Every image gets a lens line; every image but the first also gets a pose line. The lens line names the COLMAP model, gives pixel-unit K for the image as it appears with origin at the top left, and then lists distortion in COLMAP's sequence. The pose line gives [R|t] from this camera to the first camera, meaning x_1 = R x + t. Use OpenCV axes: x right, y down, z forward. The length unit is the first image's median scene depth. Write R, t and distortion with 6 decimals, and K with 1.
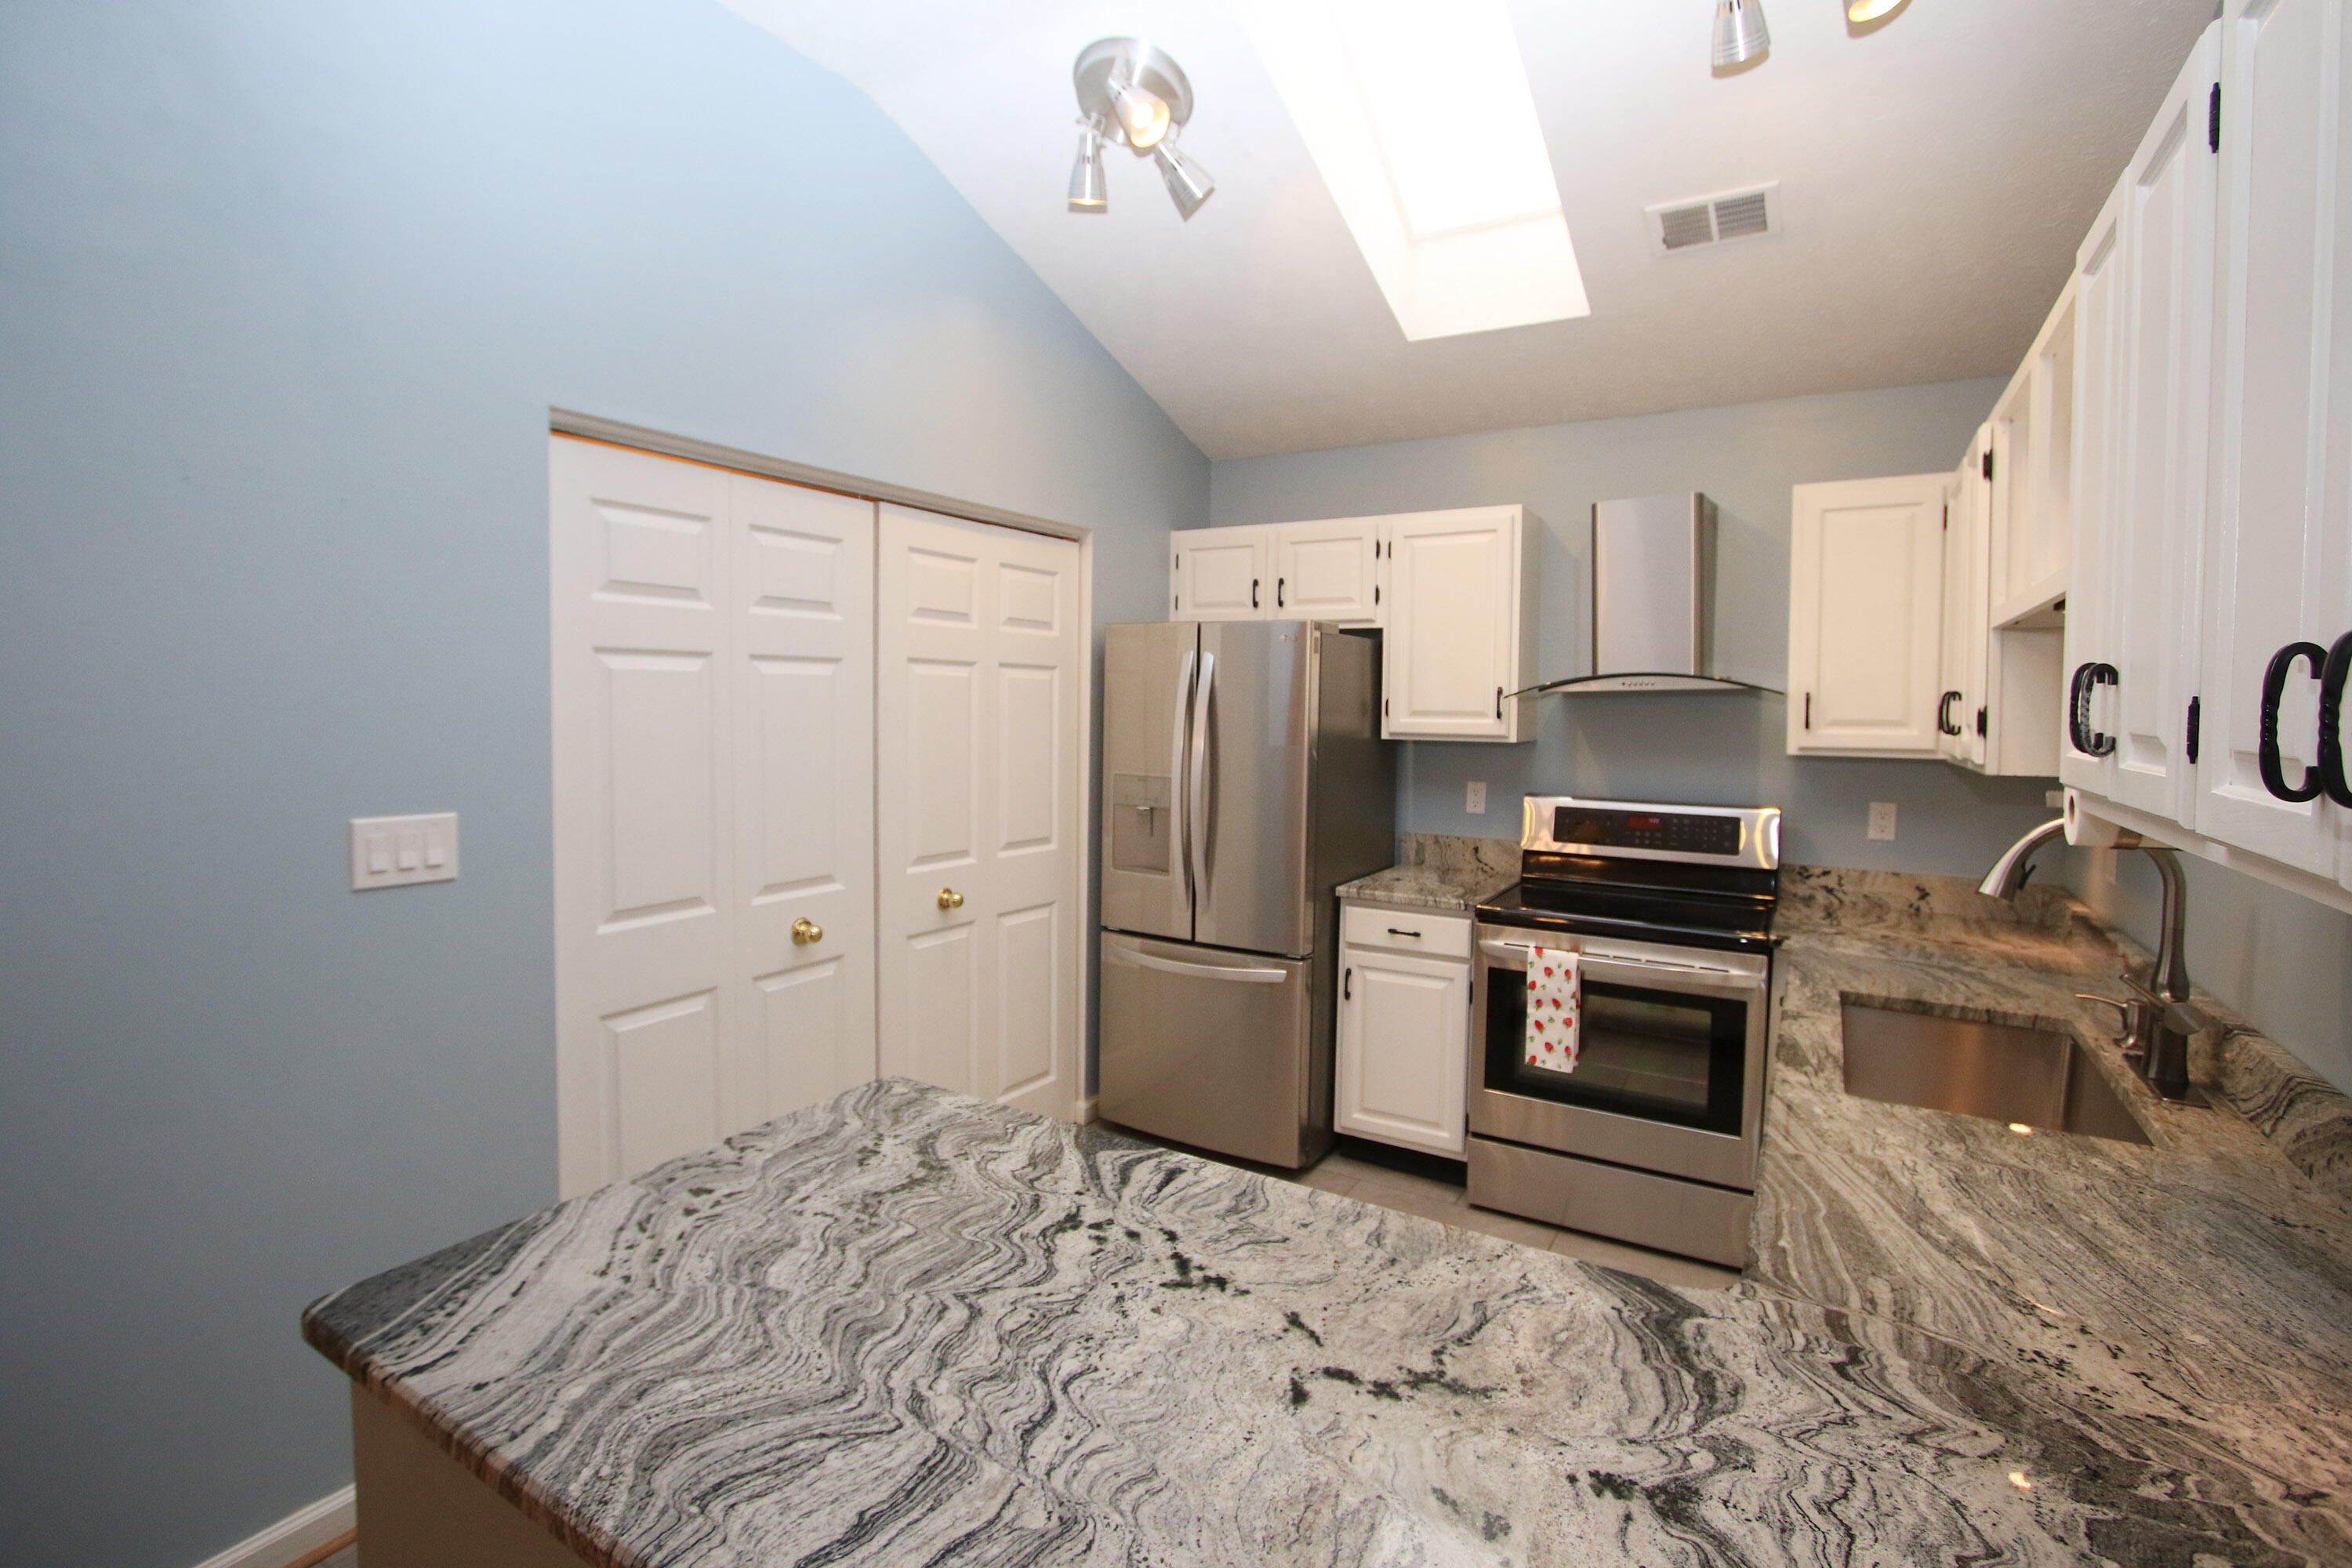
lens RADIAL K [[1082.2, 0, 1169.1], [0, 1082.2, 752.2], [0, 0, 1]] dist [-0.023428, 0.007813]
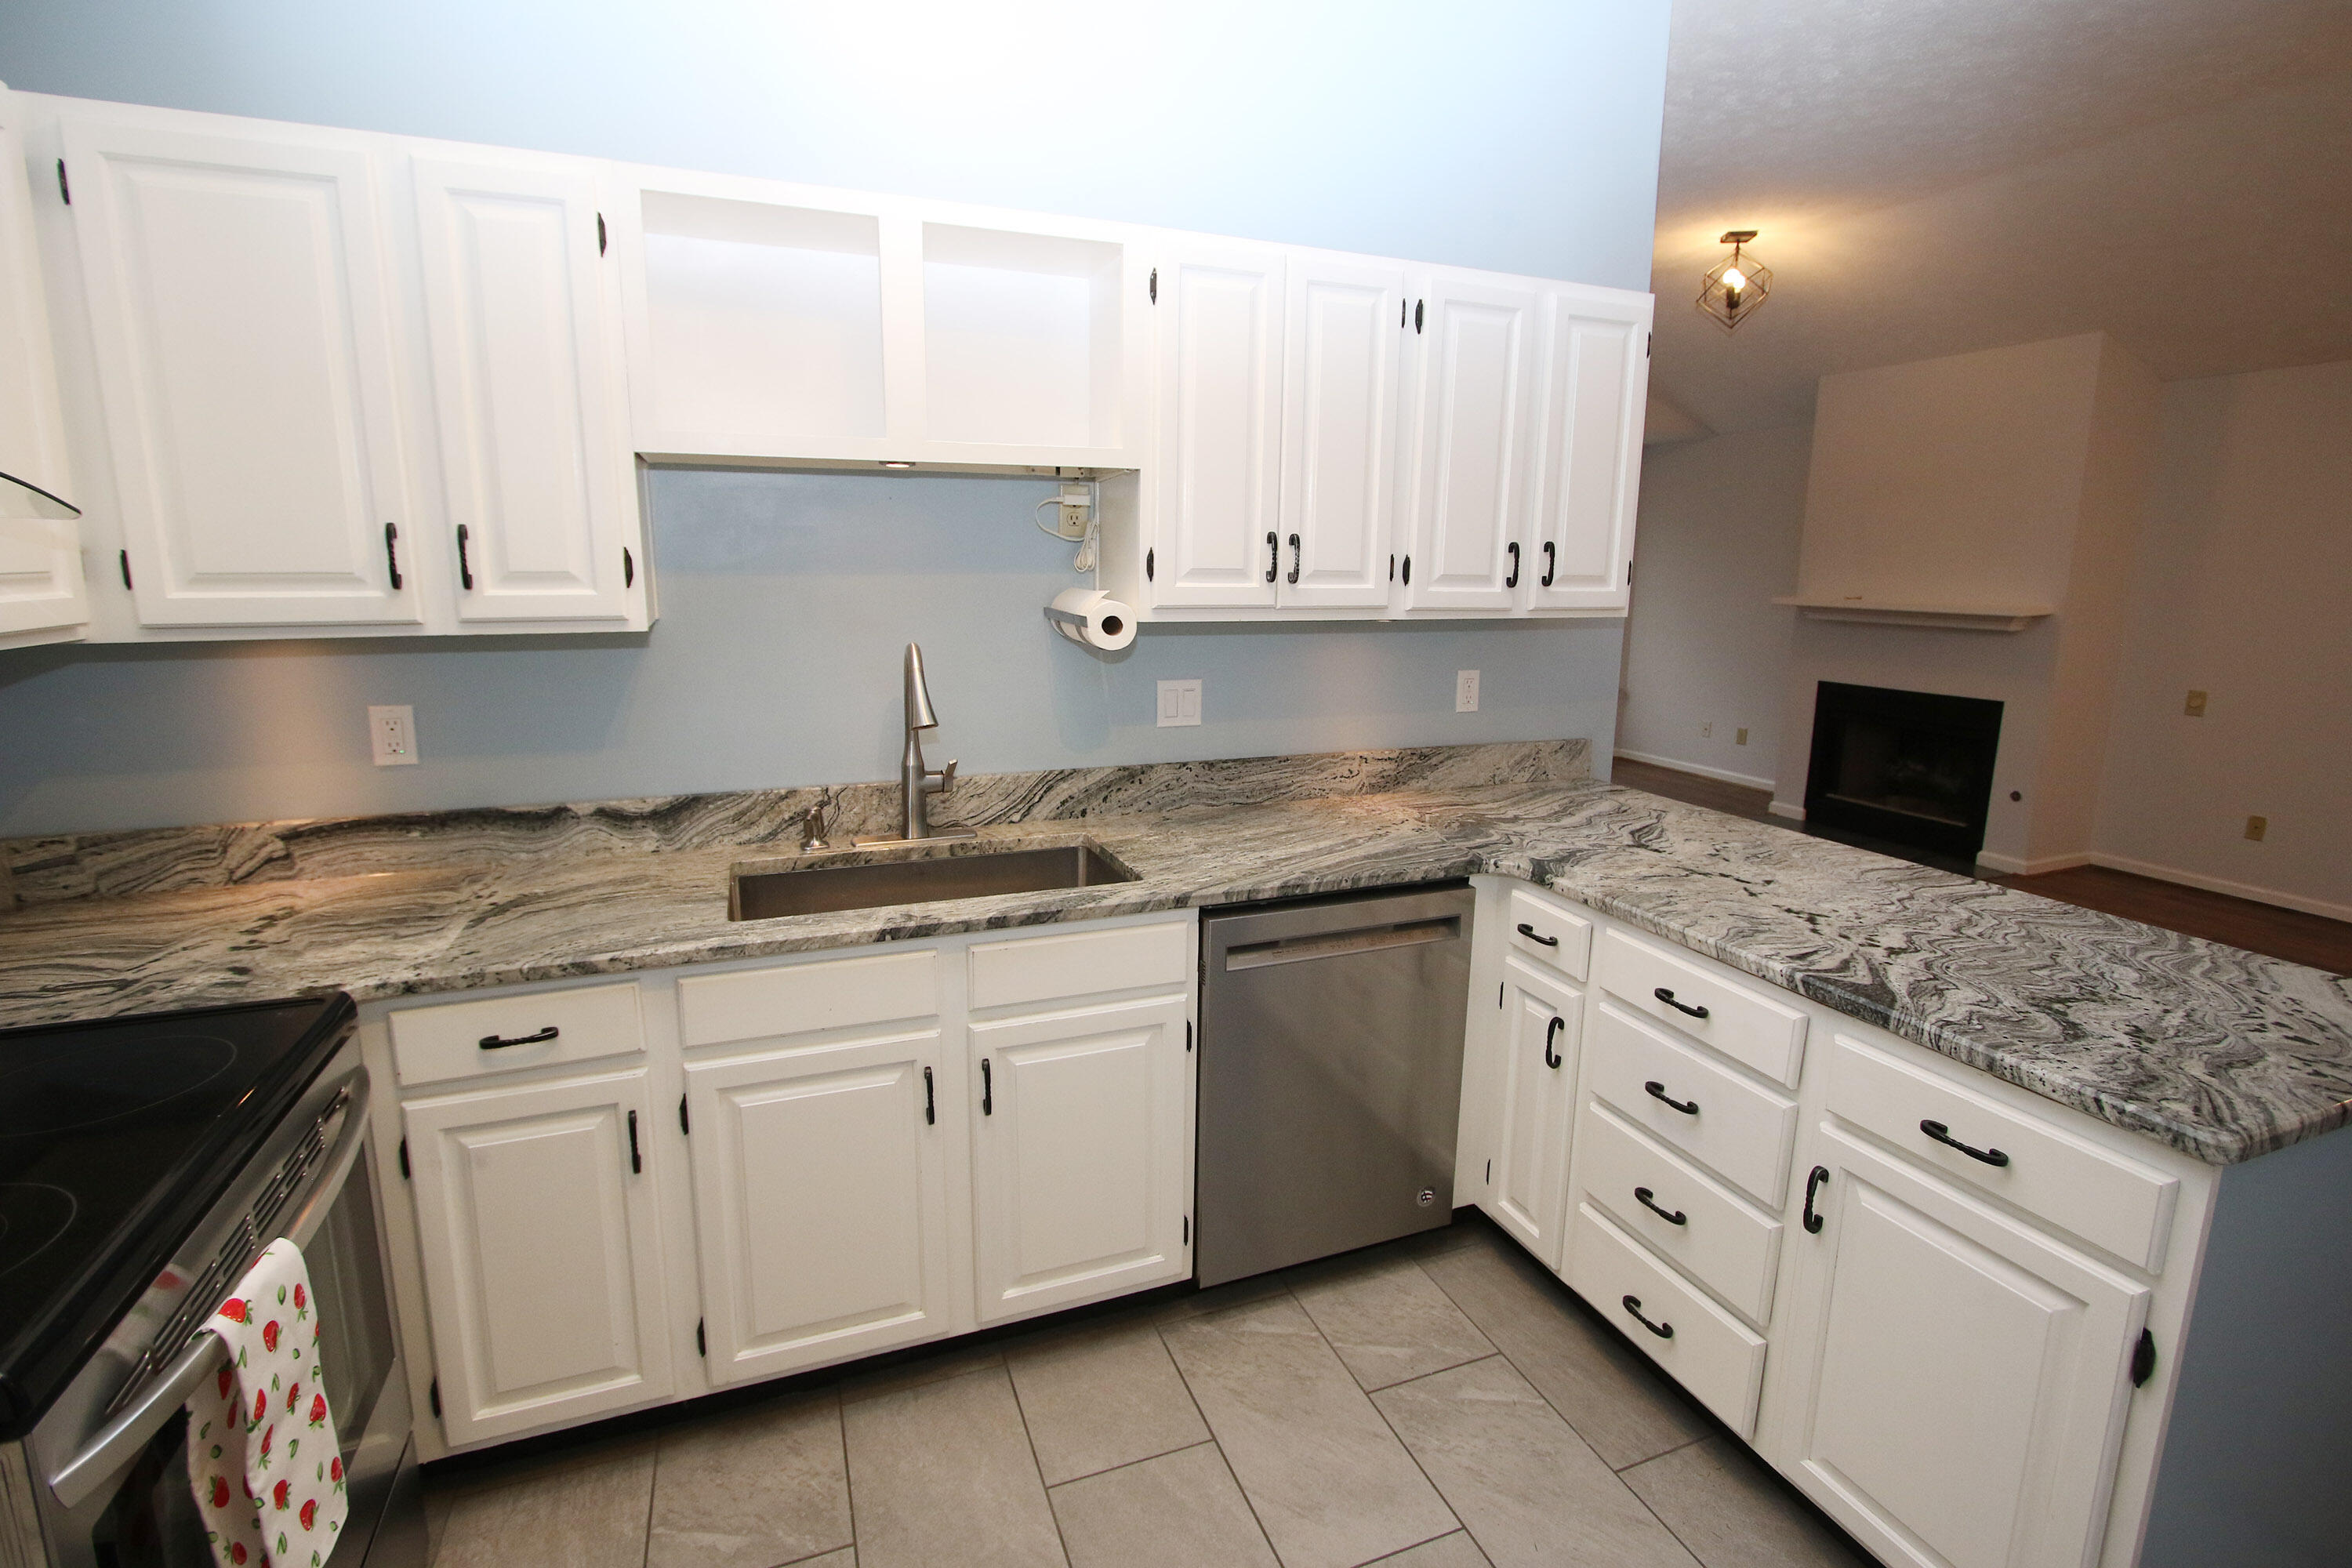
lens RADIAL K [[1080.3, 0, 1170.8], [0, 1080.3, 753.9], [0, 0, 1]] dist [-0.024189, 0.004860]
pose [[-0.795604, -0.126357, 0.592493, -0.106991], [0.009955, 0.975148, 0.221331, -0.098059], [-0.605735, 0.181990, -0.774574, 2.078992]]
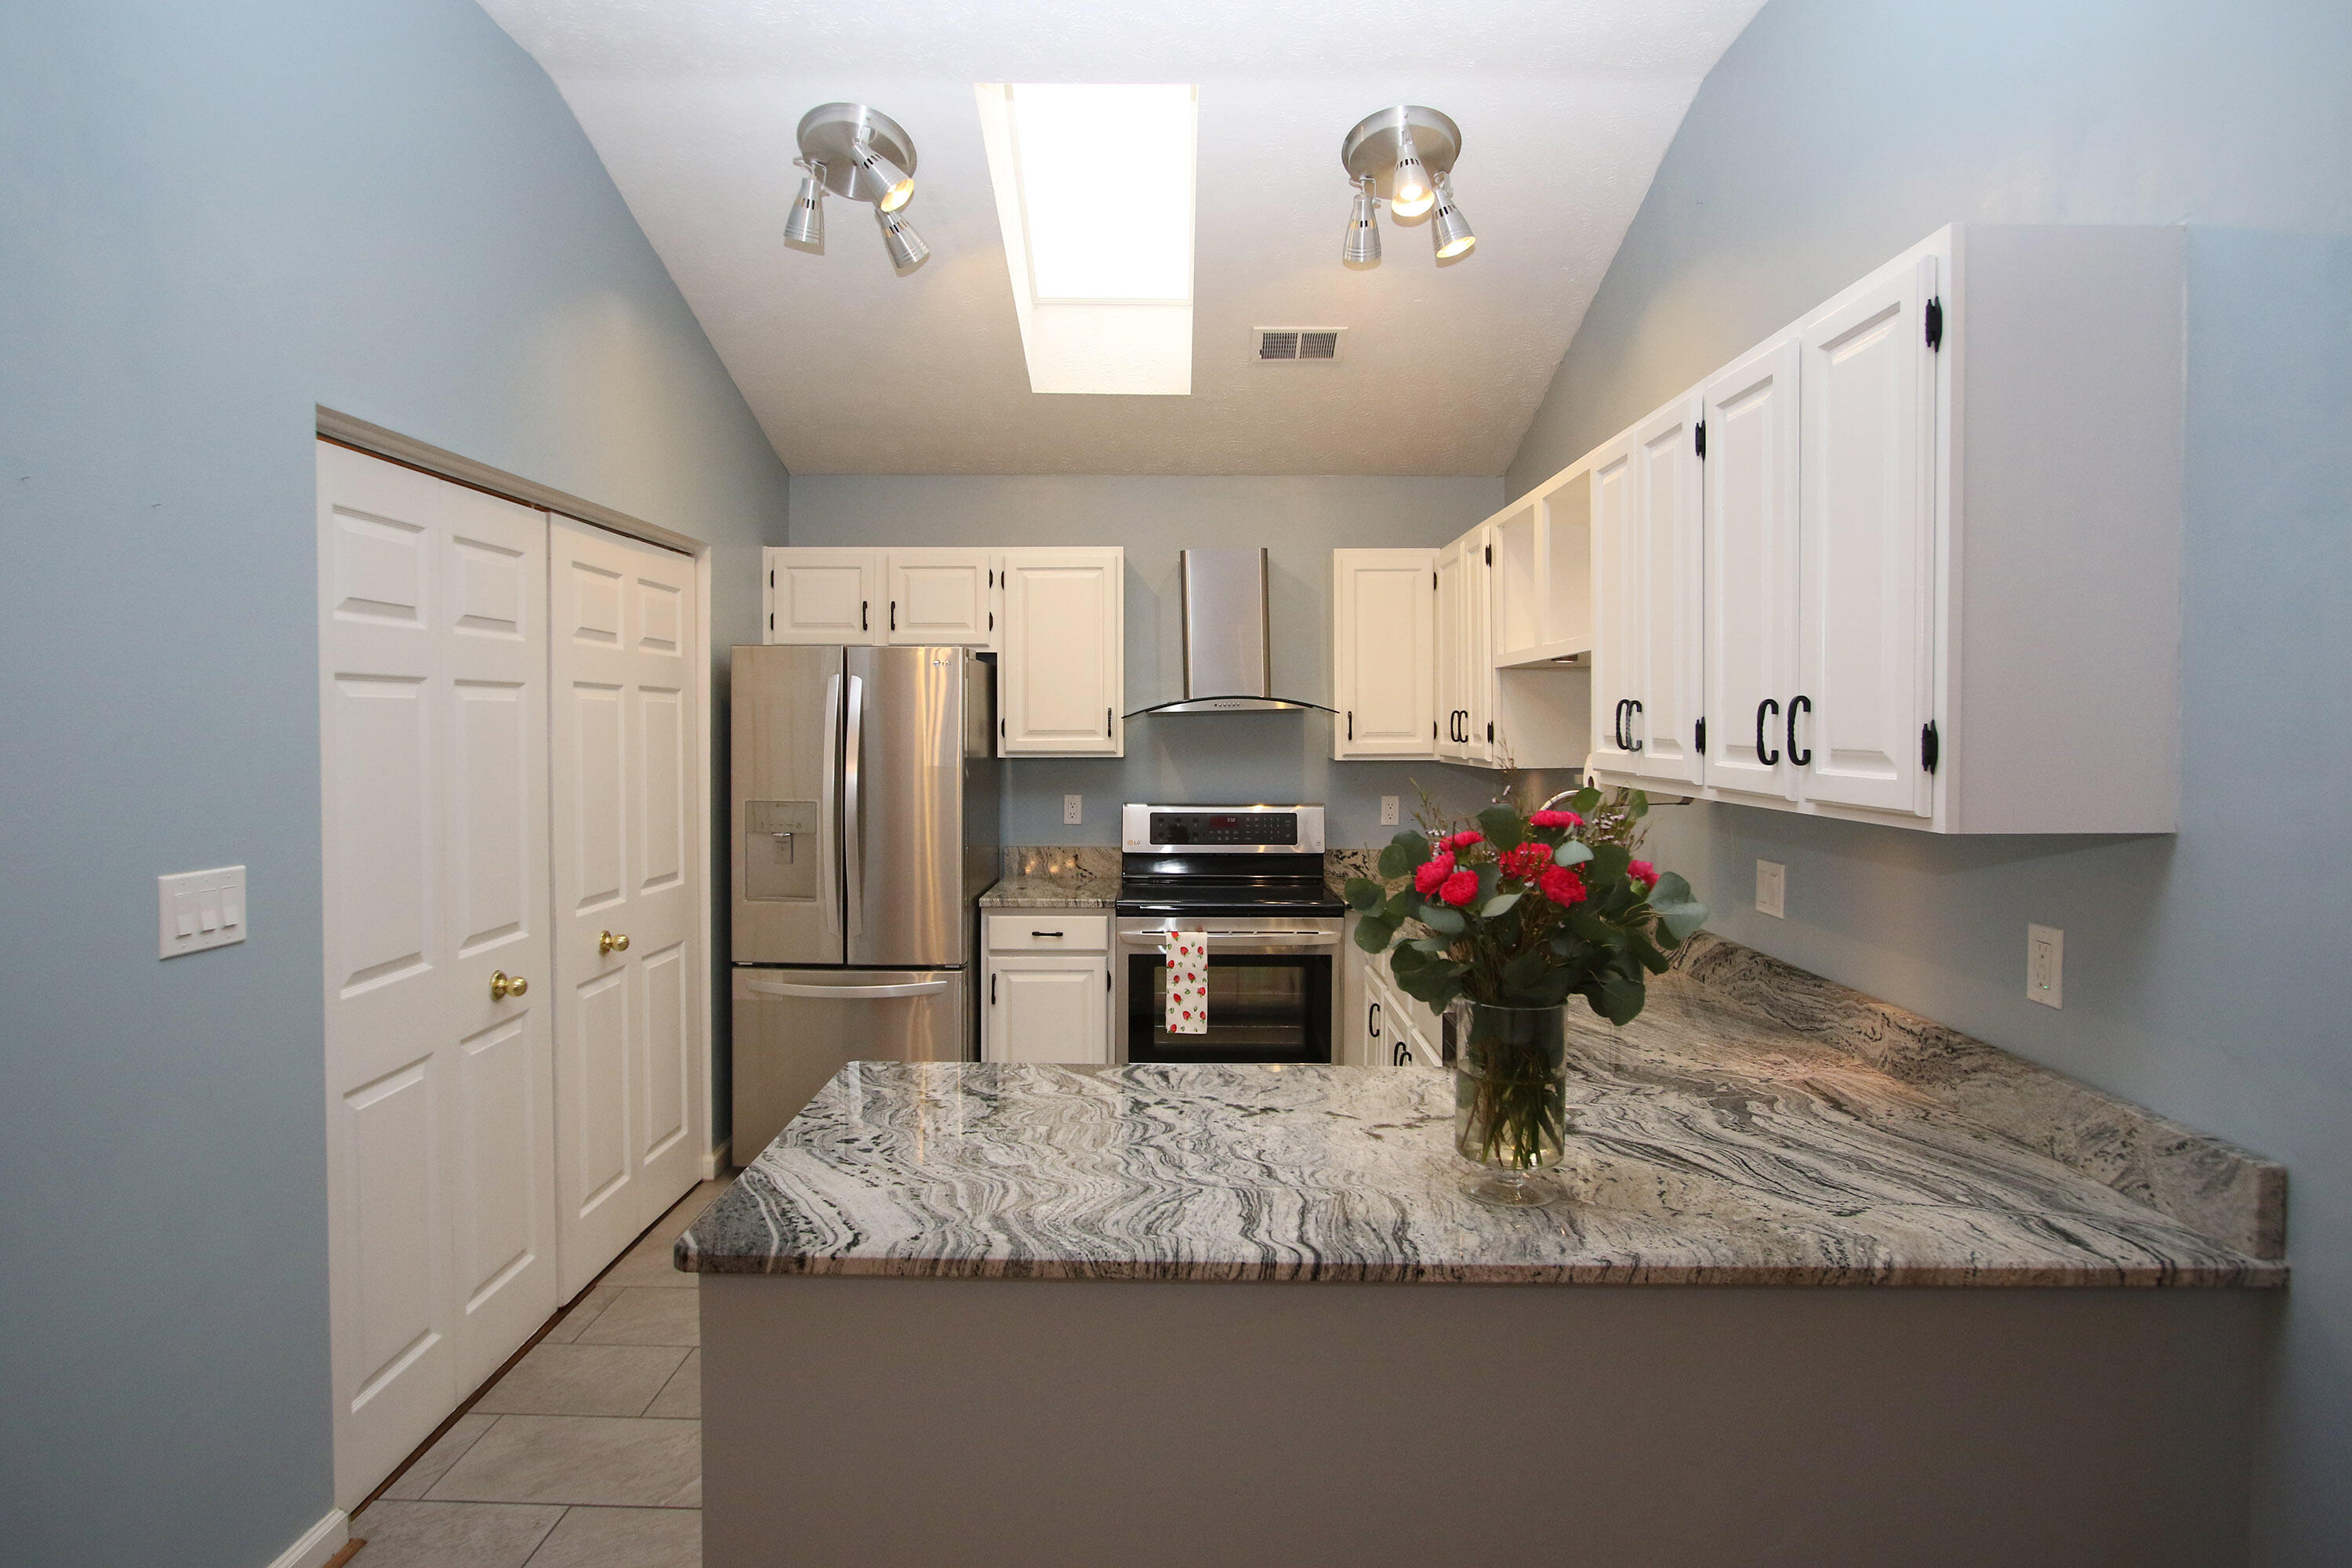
lens RADIAL K [[1255.0, 0, 1161.0], [0, 1255.0, 749.9], [0, 0, 1]] dist [-0.015551, 0.001837]
pose [[0.860663, -0.023083, 0.508651, -0.709755], [0.033661, 0.999366, -0.011604, -0.000226], [-0.508060, 0.027109, 0.860895, -0.334855]]
